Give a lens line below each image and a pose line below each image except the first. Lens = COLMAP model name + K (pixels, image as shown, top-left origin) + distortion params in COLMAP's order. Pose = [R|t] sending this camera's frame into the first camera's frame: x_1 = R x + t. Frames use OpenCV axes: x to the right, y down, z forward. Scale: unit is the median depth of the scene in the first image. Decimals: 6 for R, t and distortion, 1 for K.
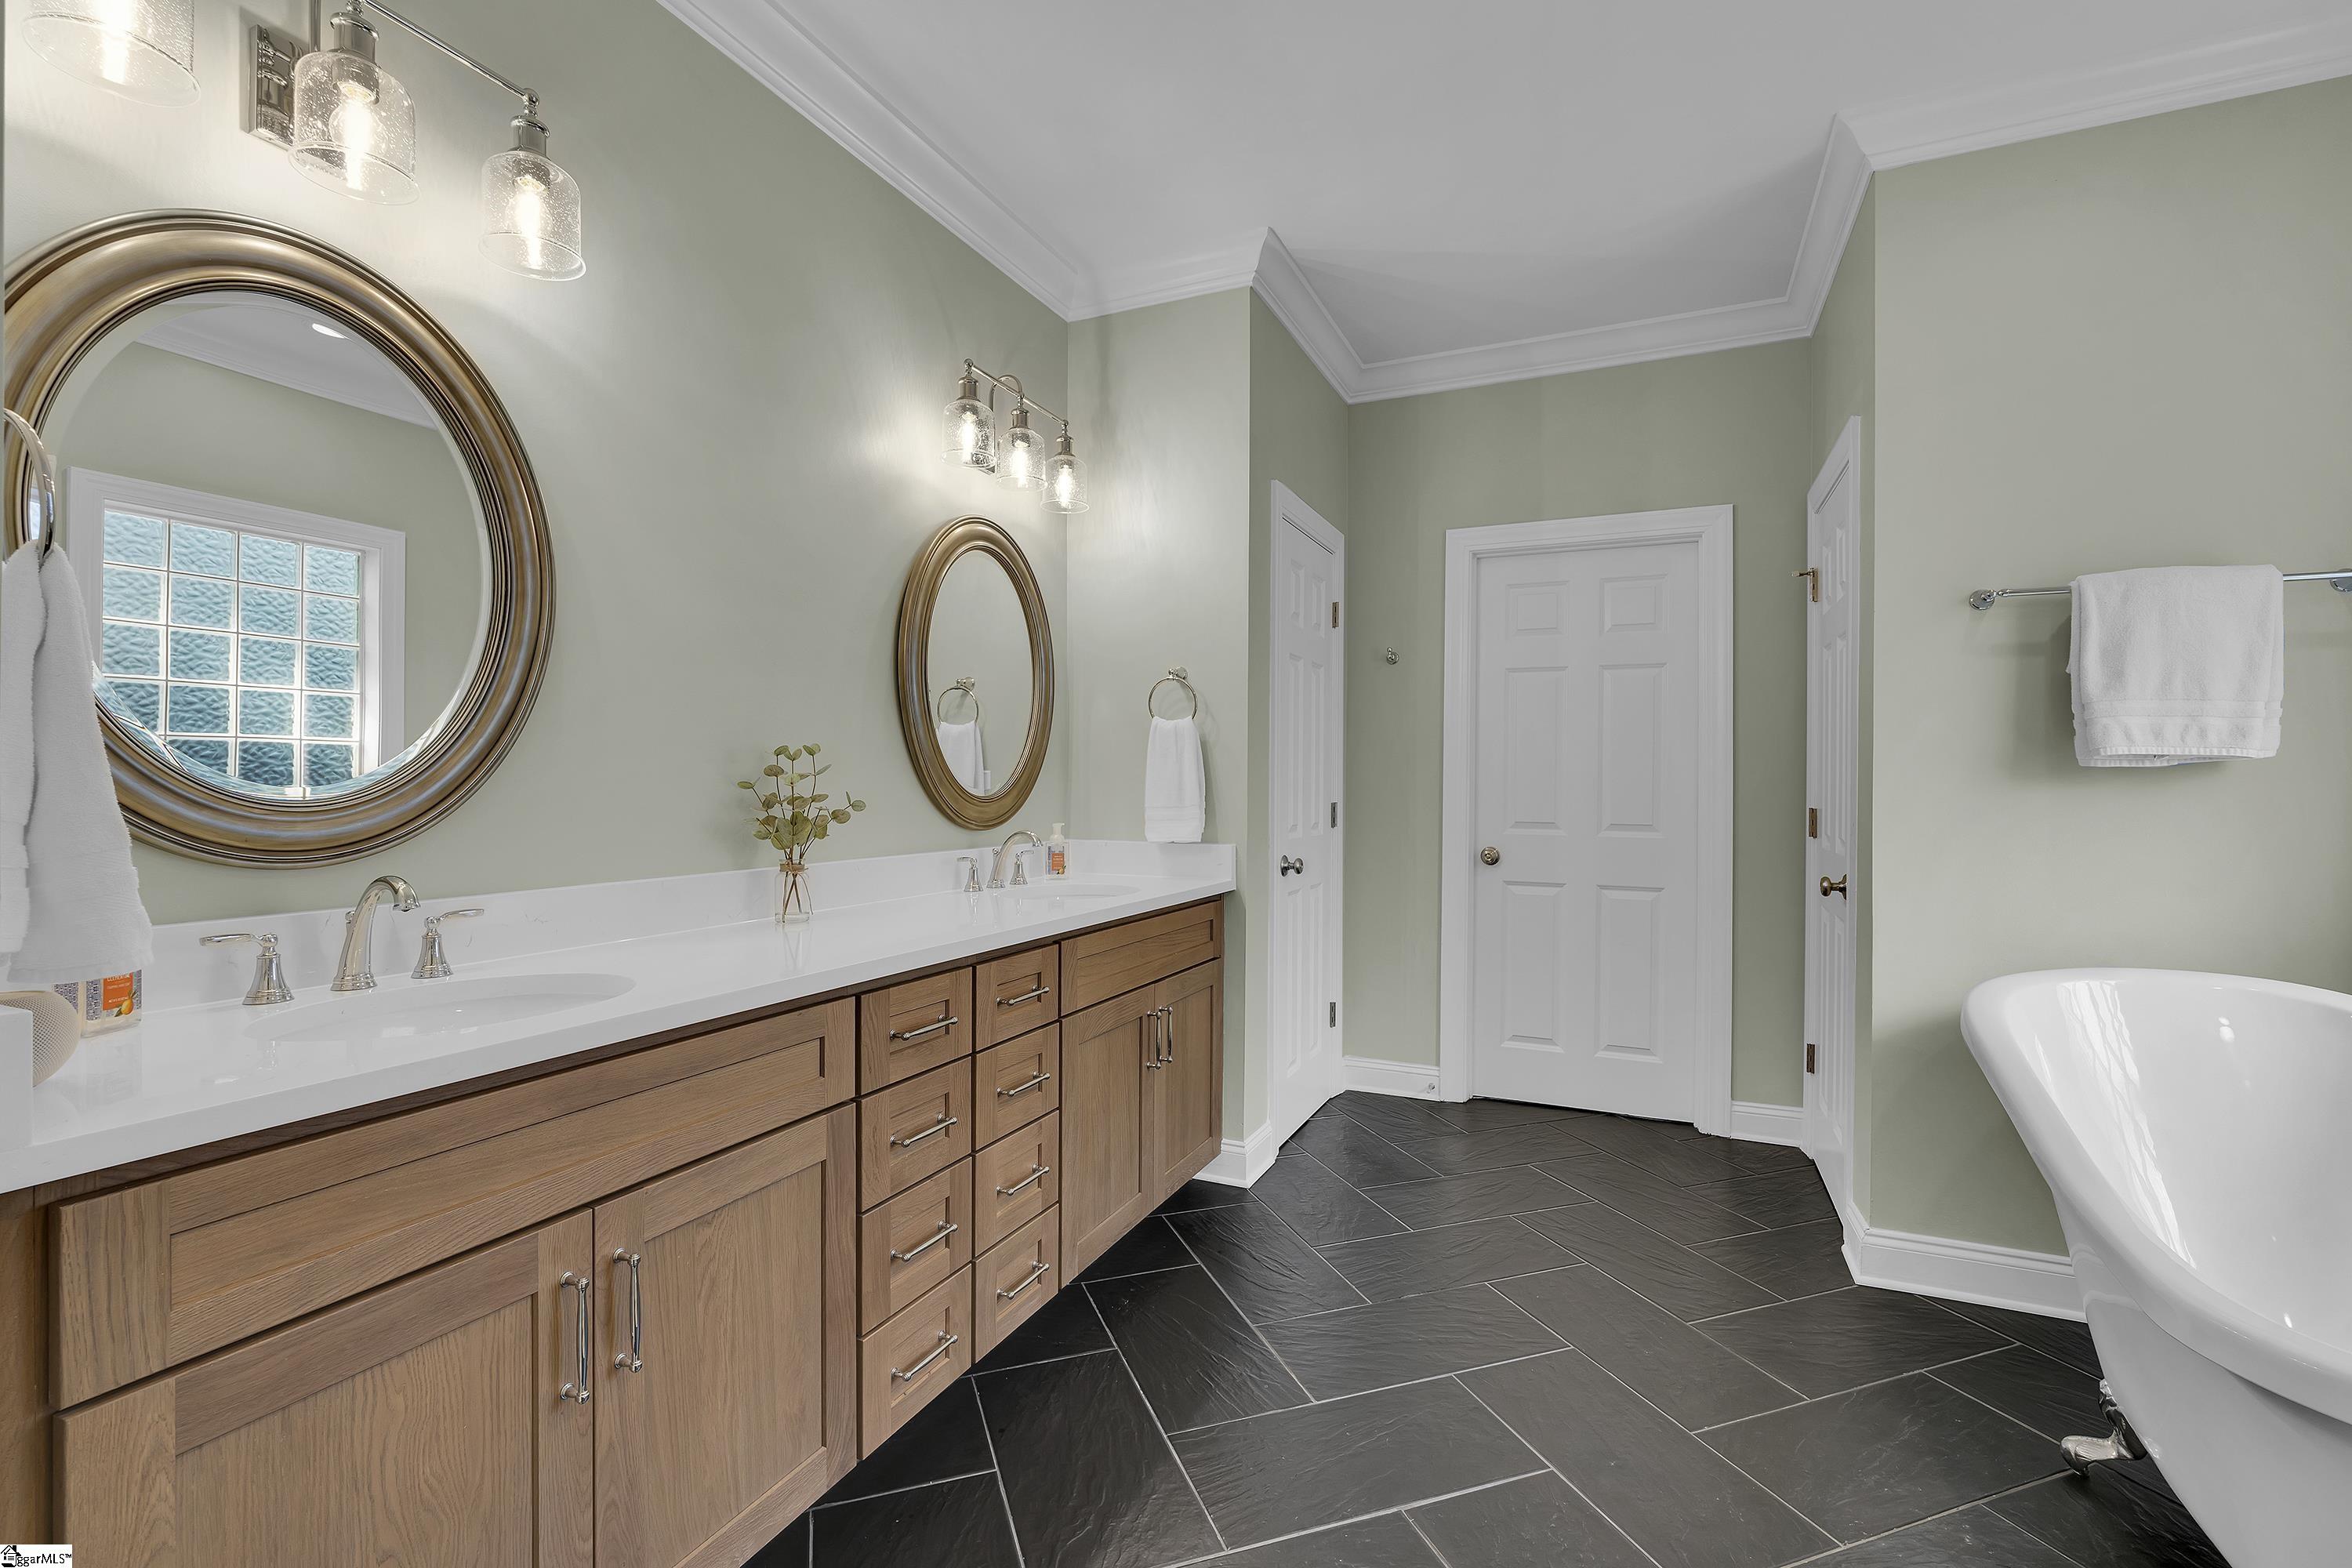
lens RADIAL K [[1033.3, 0, 1175.1], [0, 1033.3, 783.2], [0, 0, 1]] dist [-0.003507, -0.001498]
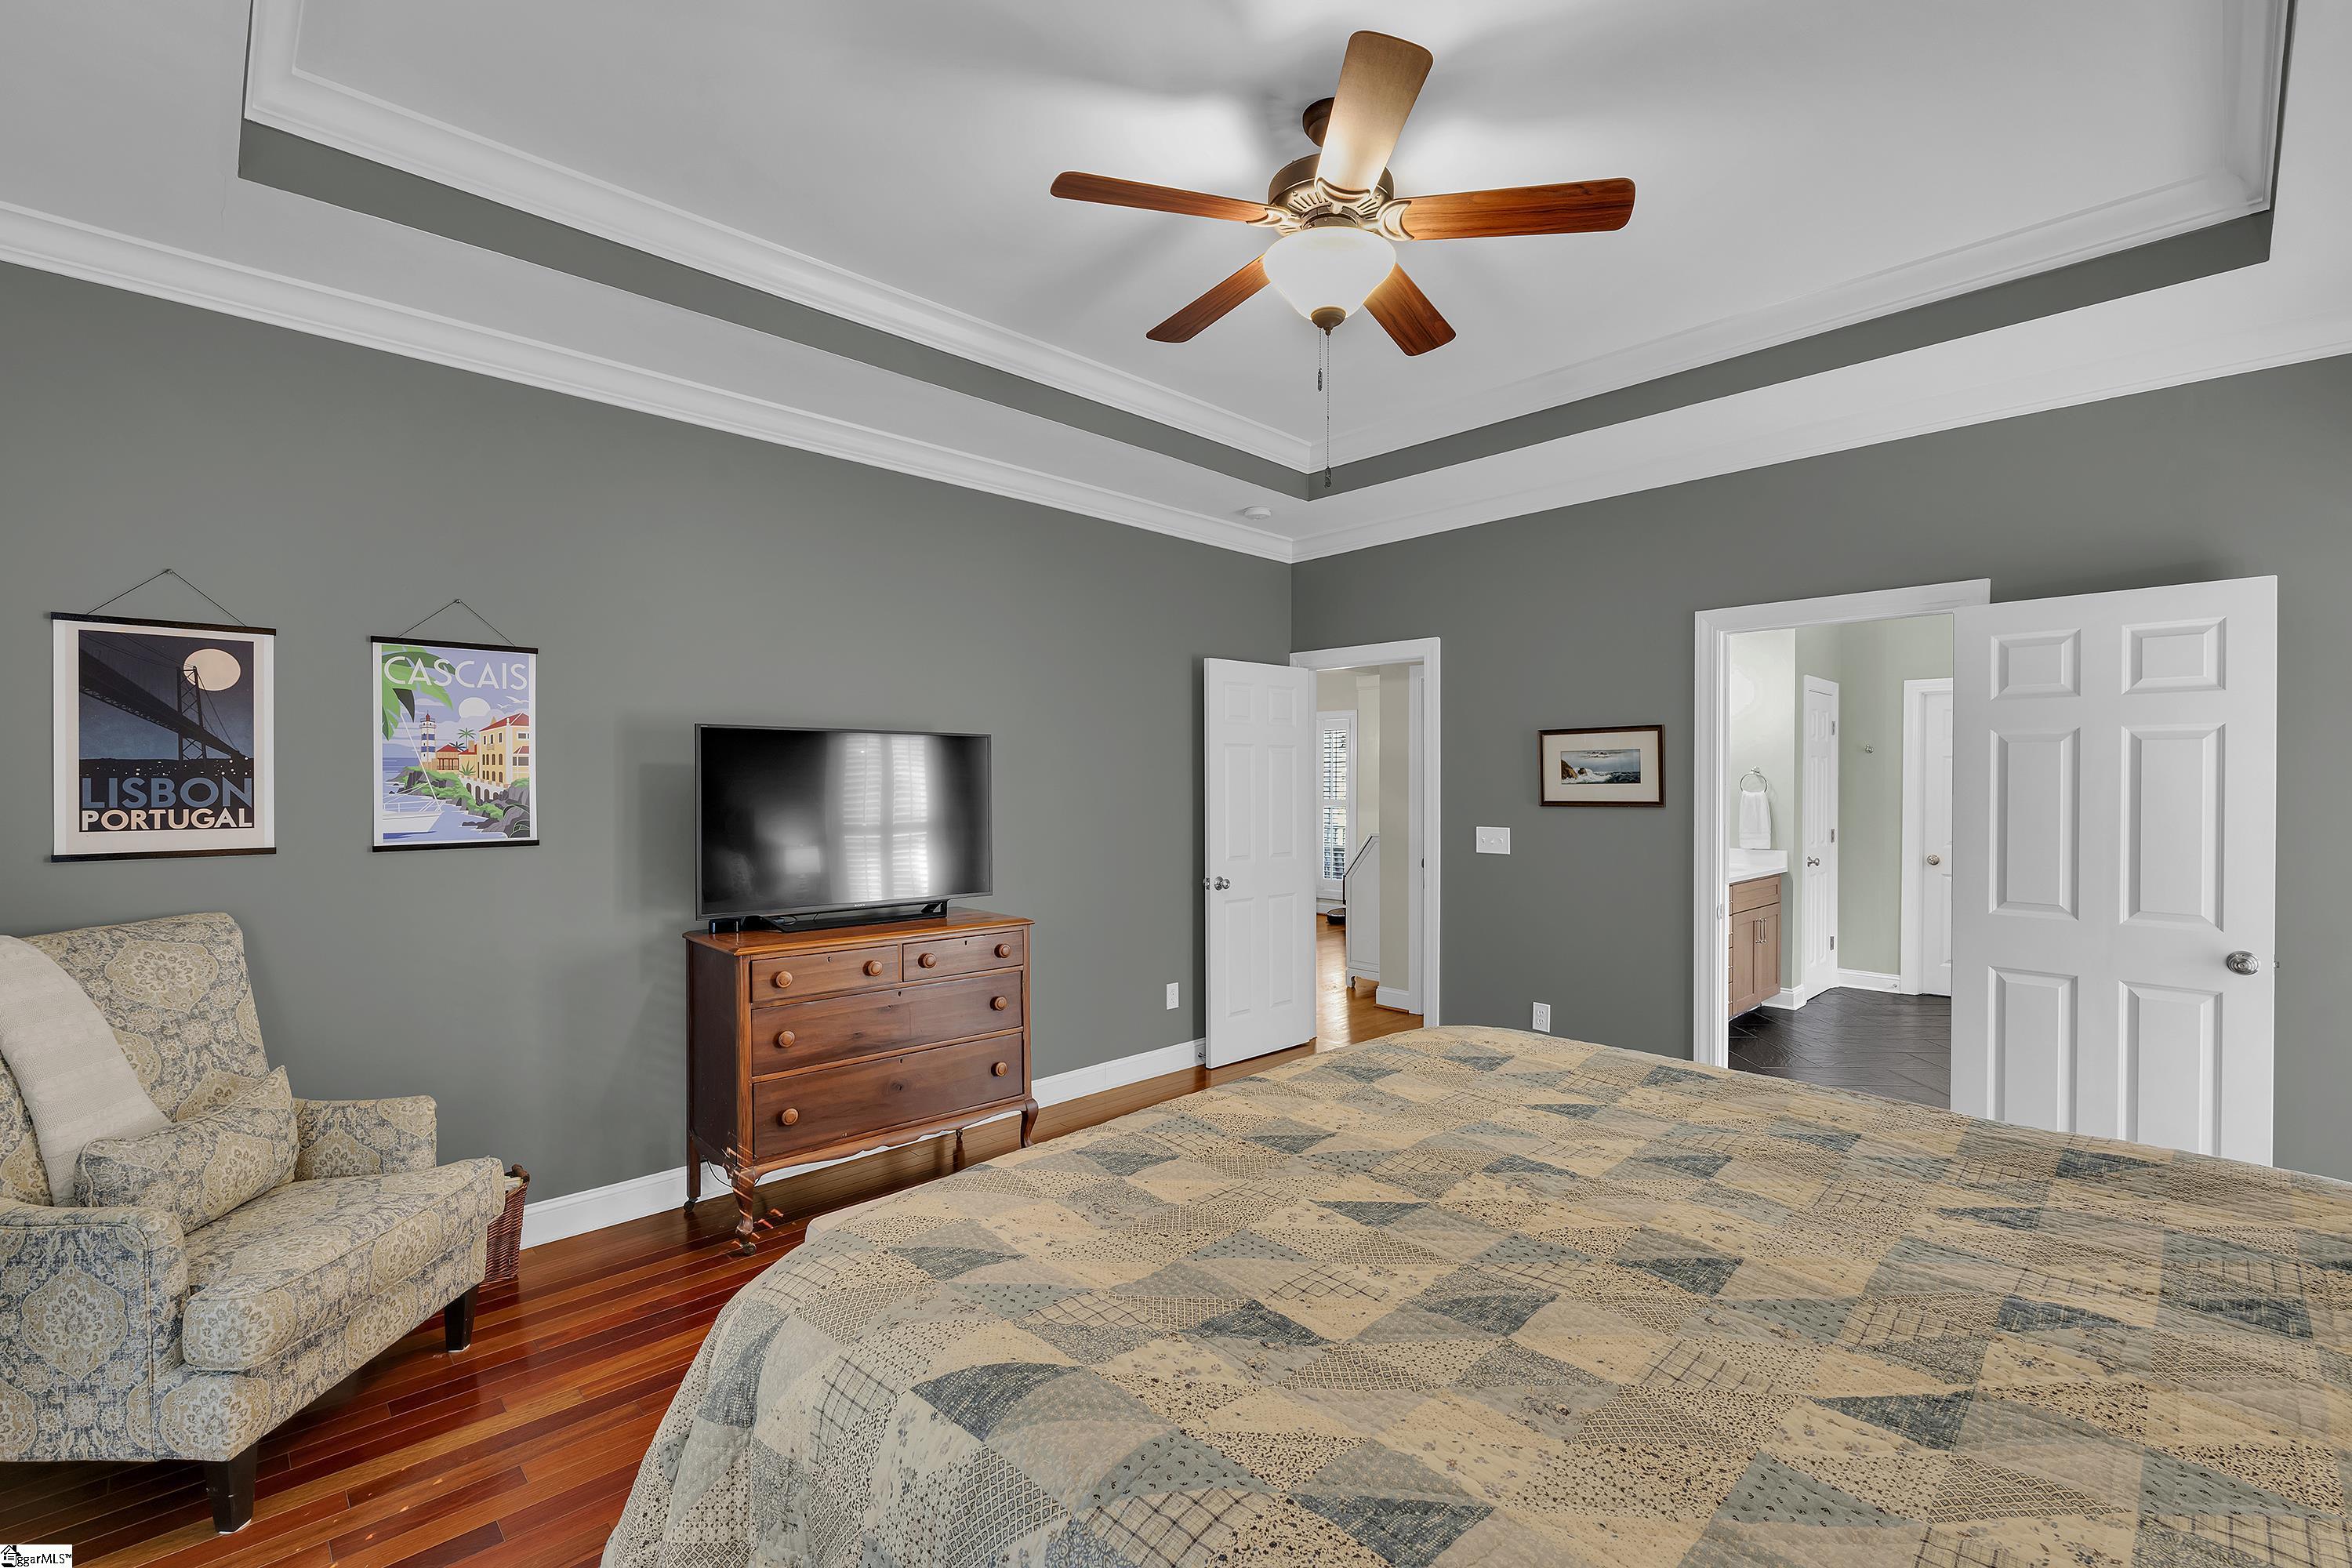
lens RADIAL K [[980.7, 0, 1183.6], [0, 980.7, 779.0], [0, 0, 1]] dist [-0.002245, -0.000103]
pose [[0.932050, 0.000455, -0.362329, -0.351671], [-0.000672, 1.000000, -0.000471, -0.082548], [0.362328, 0.000683, 0.932050, -1.271608]]
